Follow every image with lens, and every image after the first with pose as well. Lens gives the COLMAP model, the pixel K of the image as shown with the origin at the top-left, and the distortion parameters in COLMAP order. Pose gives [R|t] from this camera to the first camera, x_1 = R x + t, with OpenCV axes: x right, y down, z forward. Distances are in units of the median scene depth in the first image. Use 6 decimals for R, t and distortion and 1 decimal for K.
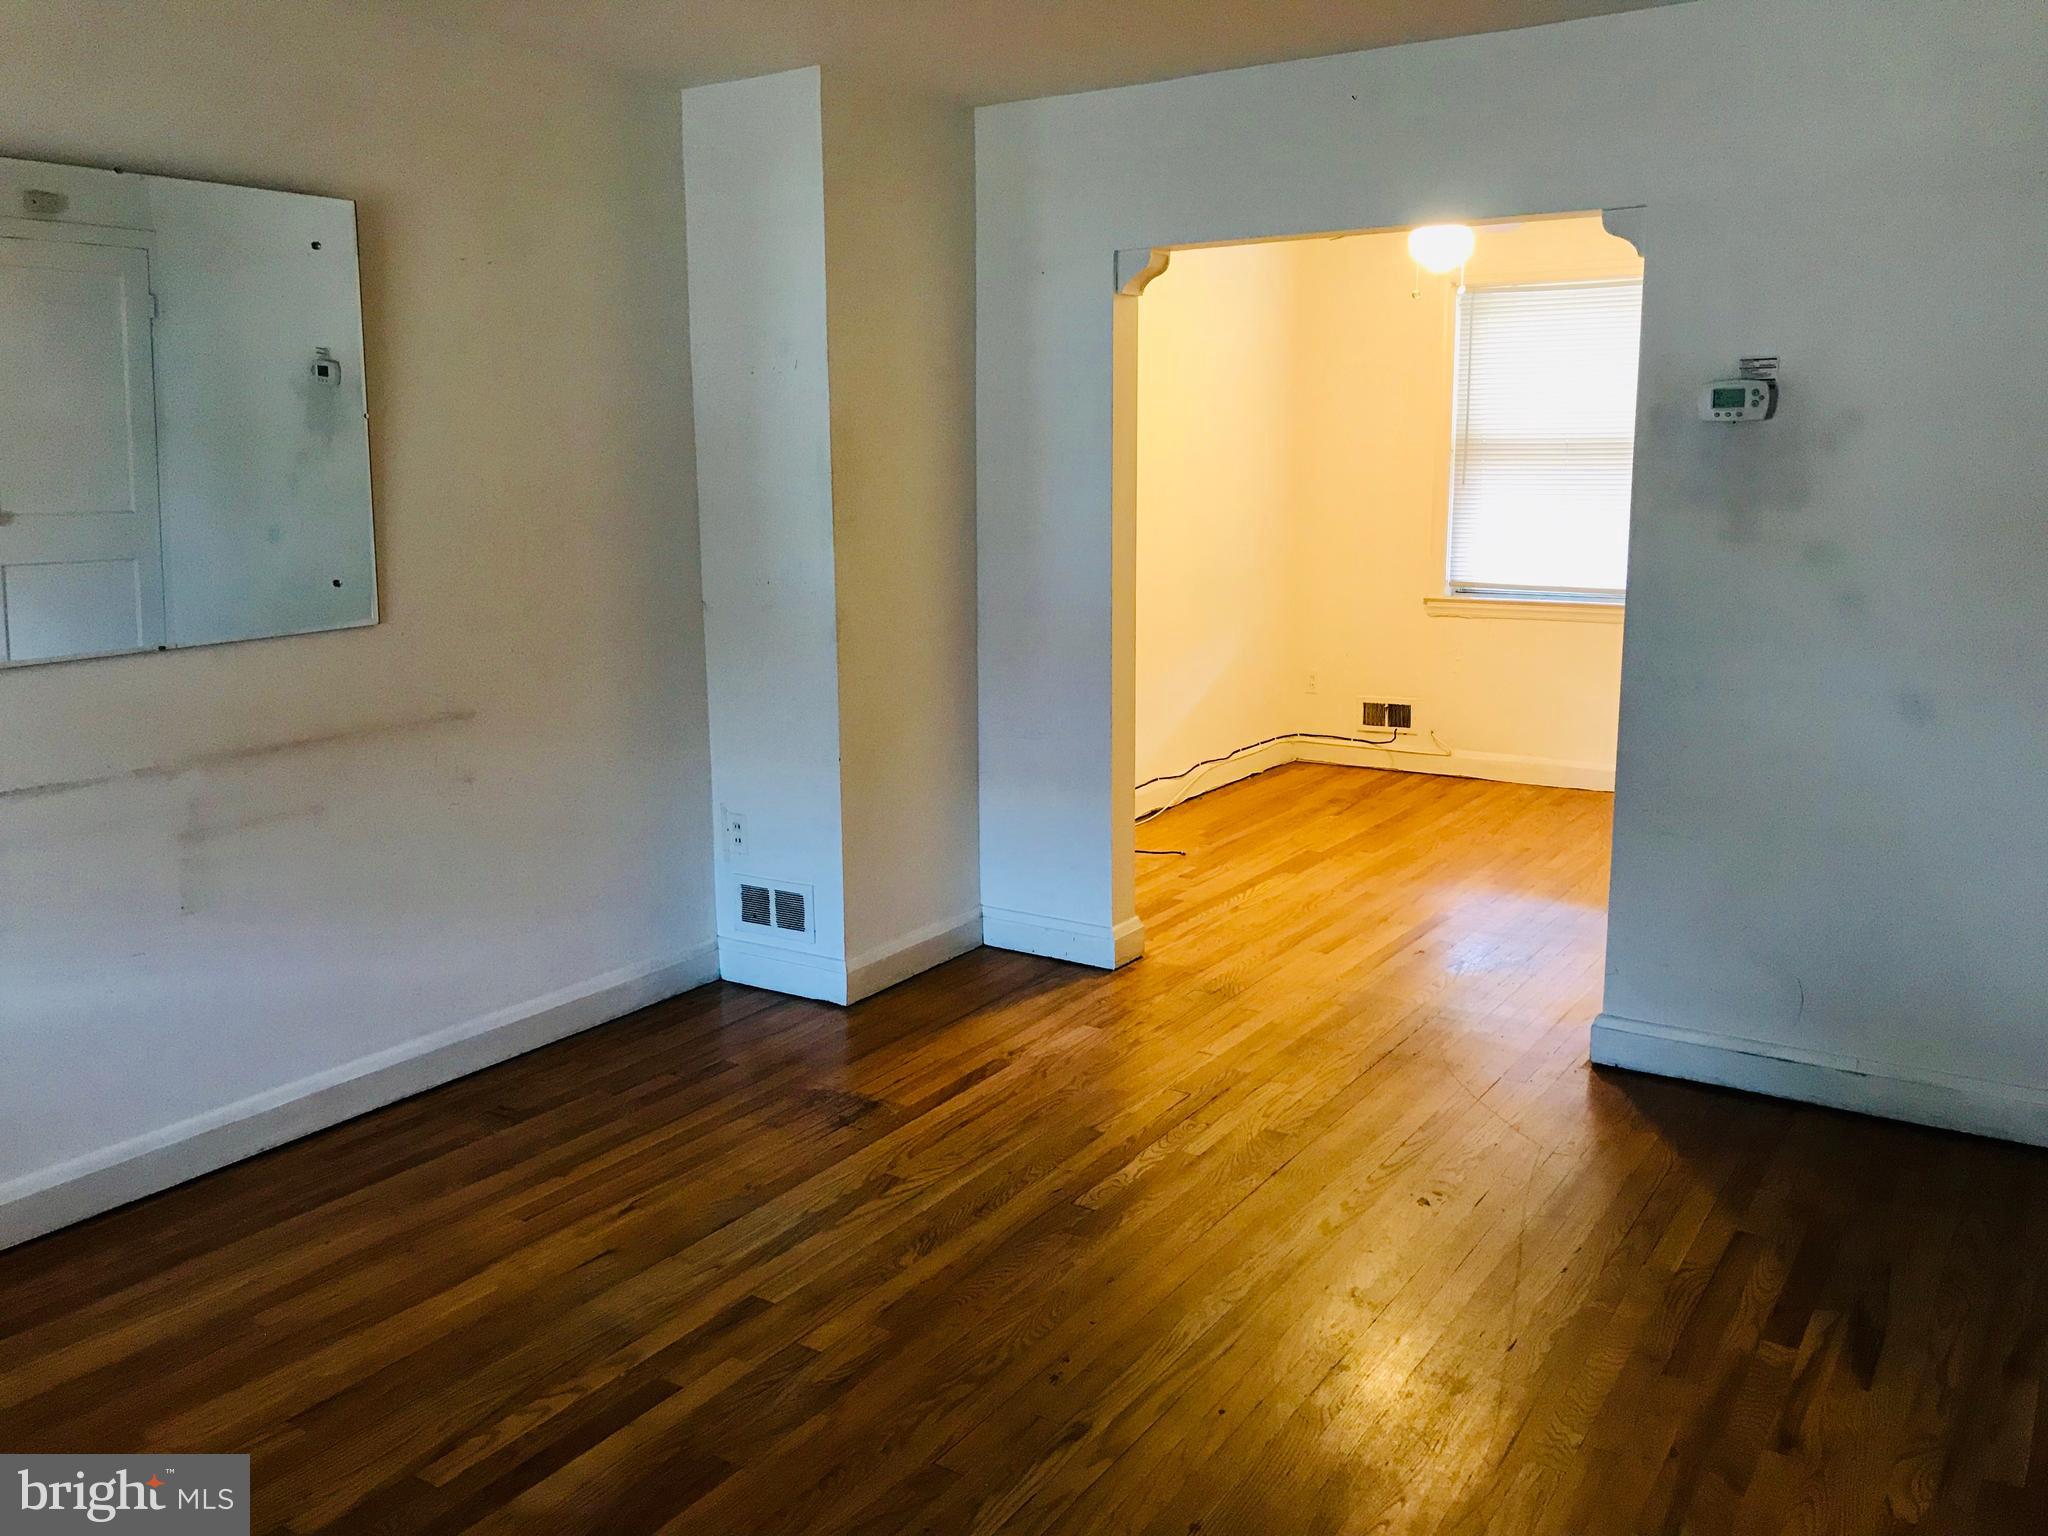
lens RADIAL K [[1698.0, 0, 1004.7], [0, 1698.0, 737.9], [0, 0, 1]] dist [0.040204, -0.052365]
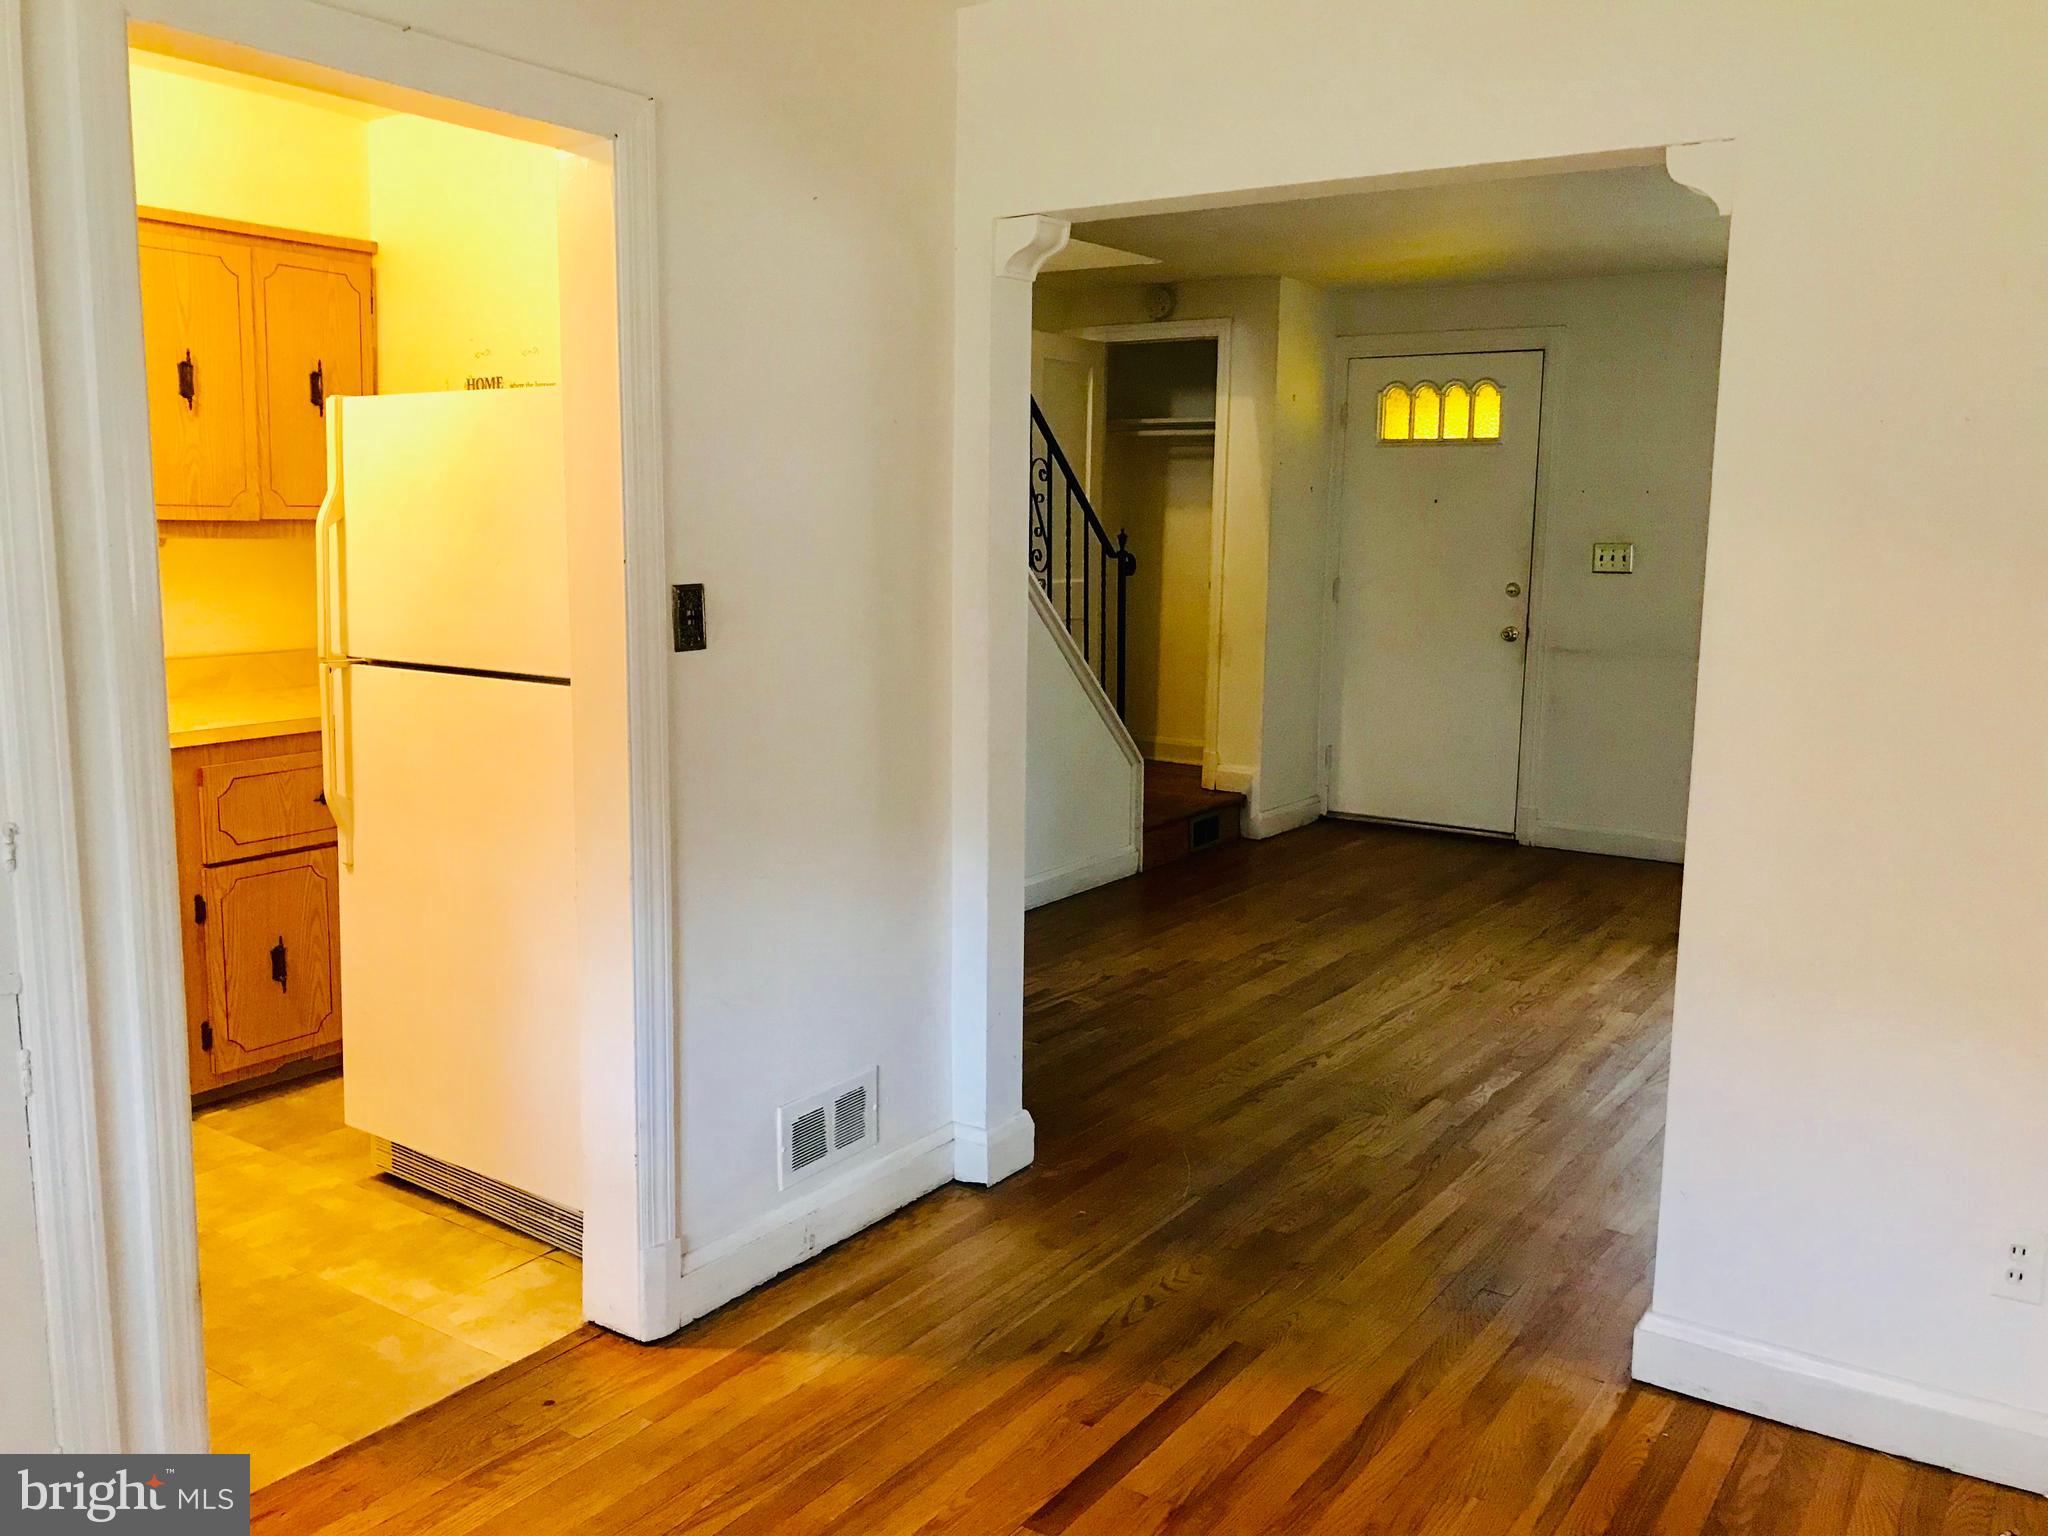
lens RADIAL K [[1698.0, 0, 1012.3], [0, 1698.0, 768.7], [0, 0, 1]] dist [0.040204, -0.052365]
pose [[-0.999954, -0.005572, 0.007795, 0.386598], [-0.002822, 0.948697, 0.316173, -0.329305], [-0.009156, 0.316136, -0.948670, 1.986996]]
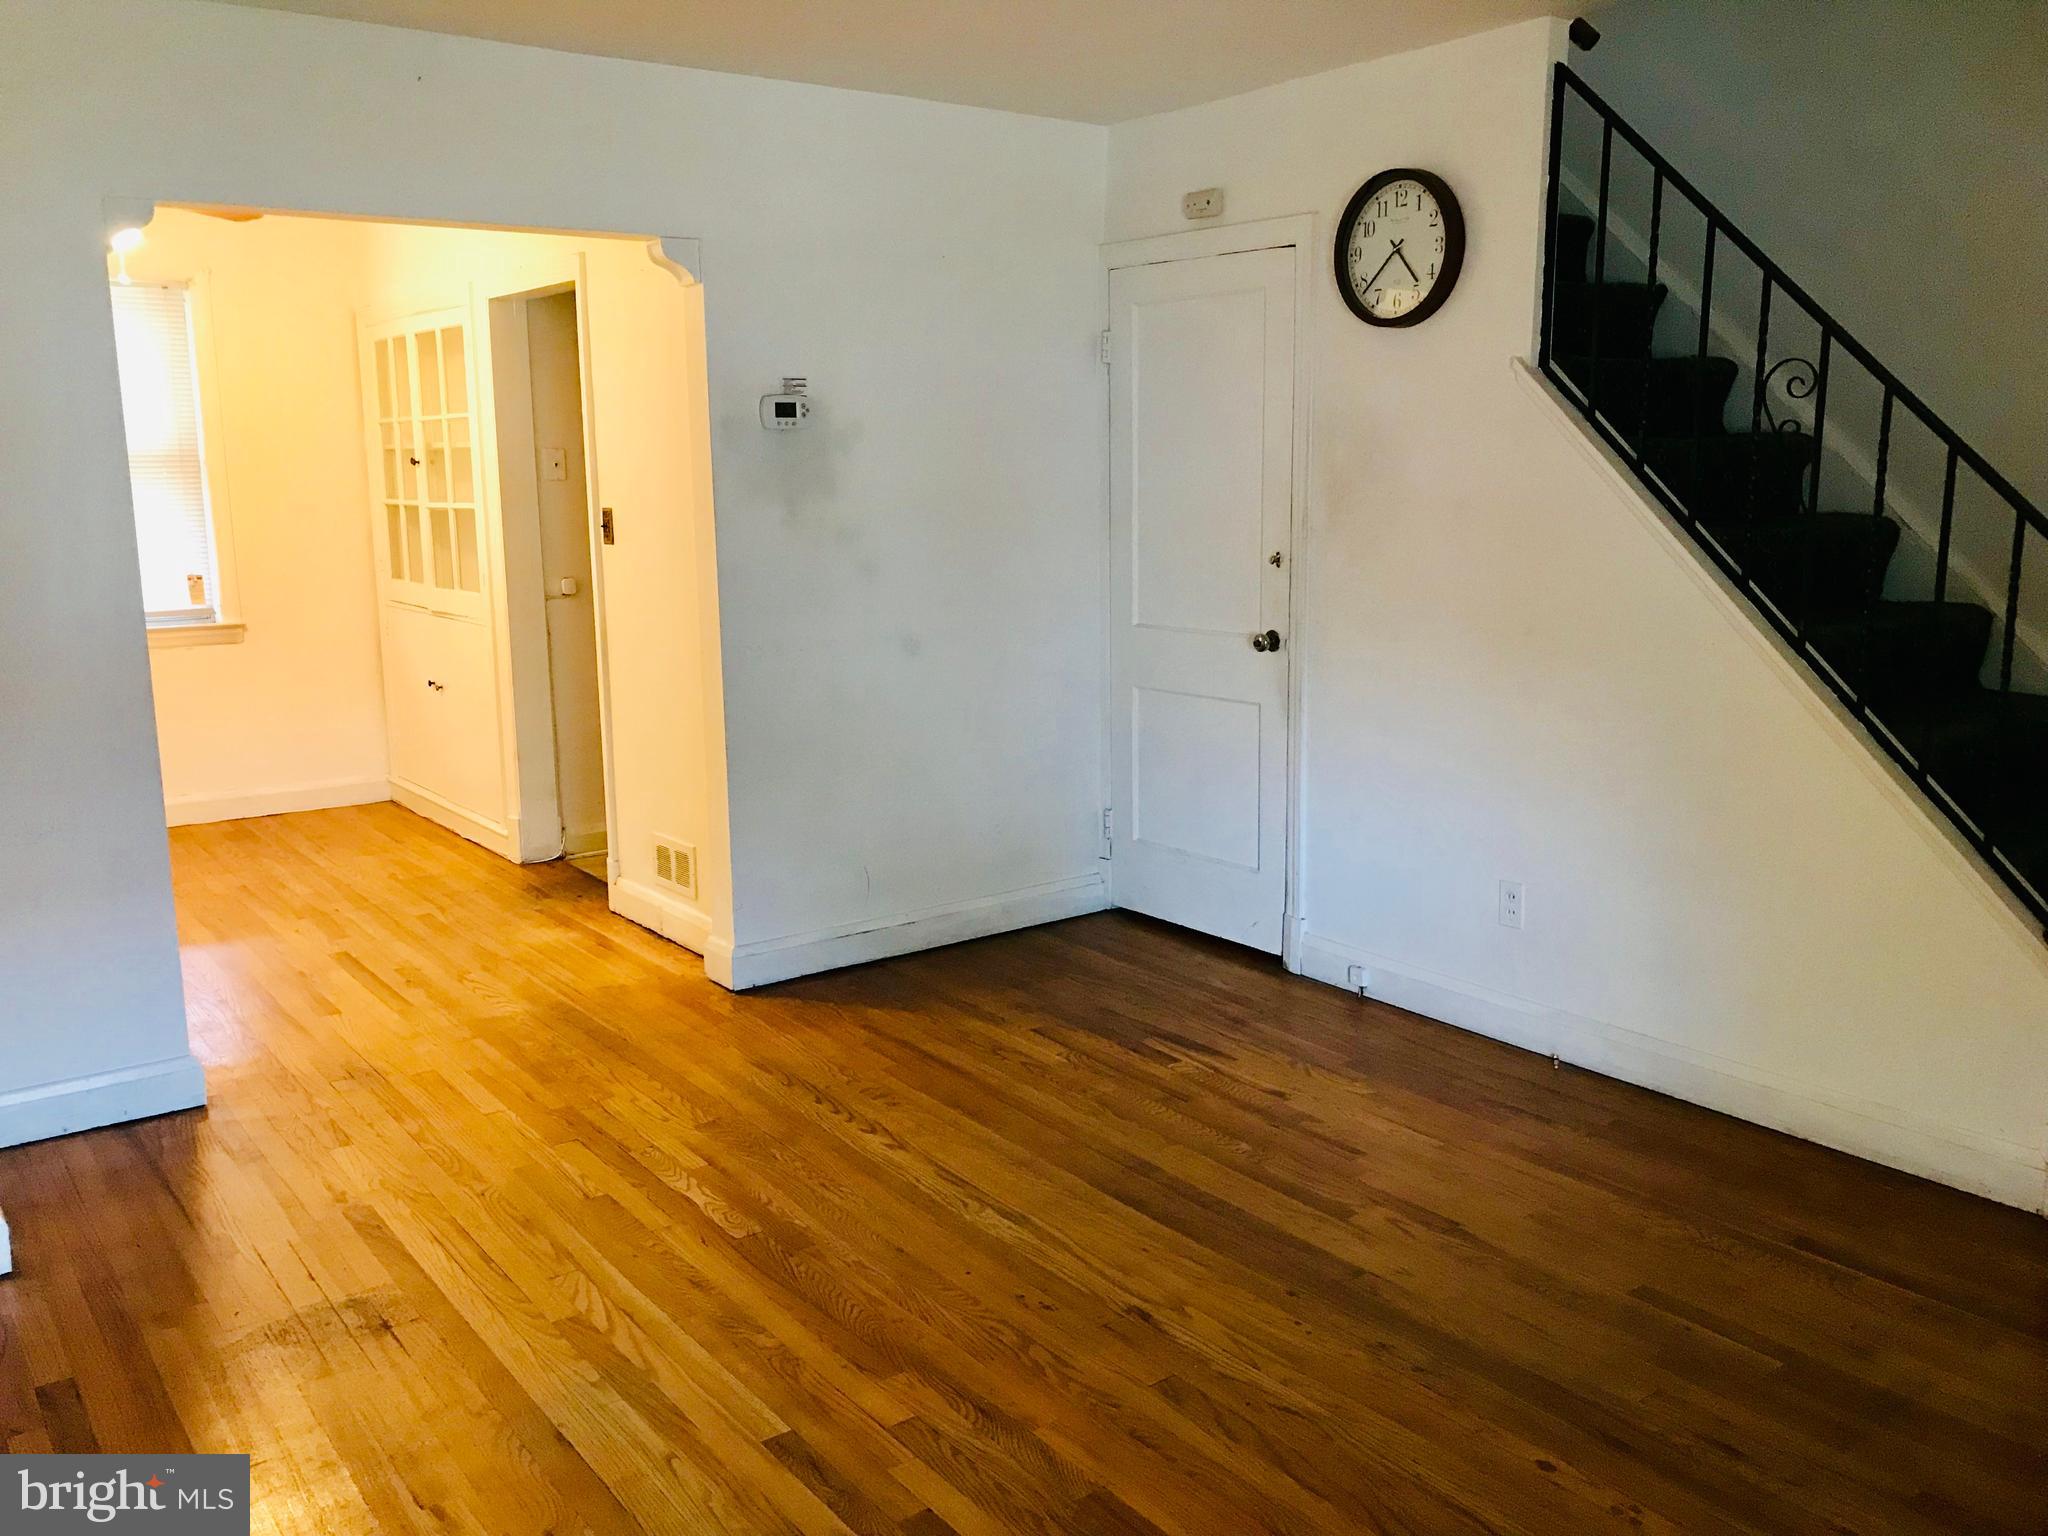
lens RADIAL K [[1698.0, 0, 1005.8], [0, 1698.0, 767.9], [0, 0, 1]] dist [0.040204, -0.052365]
pose [[0.340312, -0.169759, 0.924862, -0.684589], [0.165762, 0.978996, 0.118702, -0.067224], [-0.925587, 0.112911, 0.361304, 0.445826]]
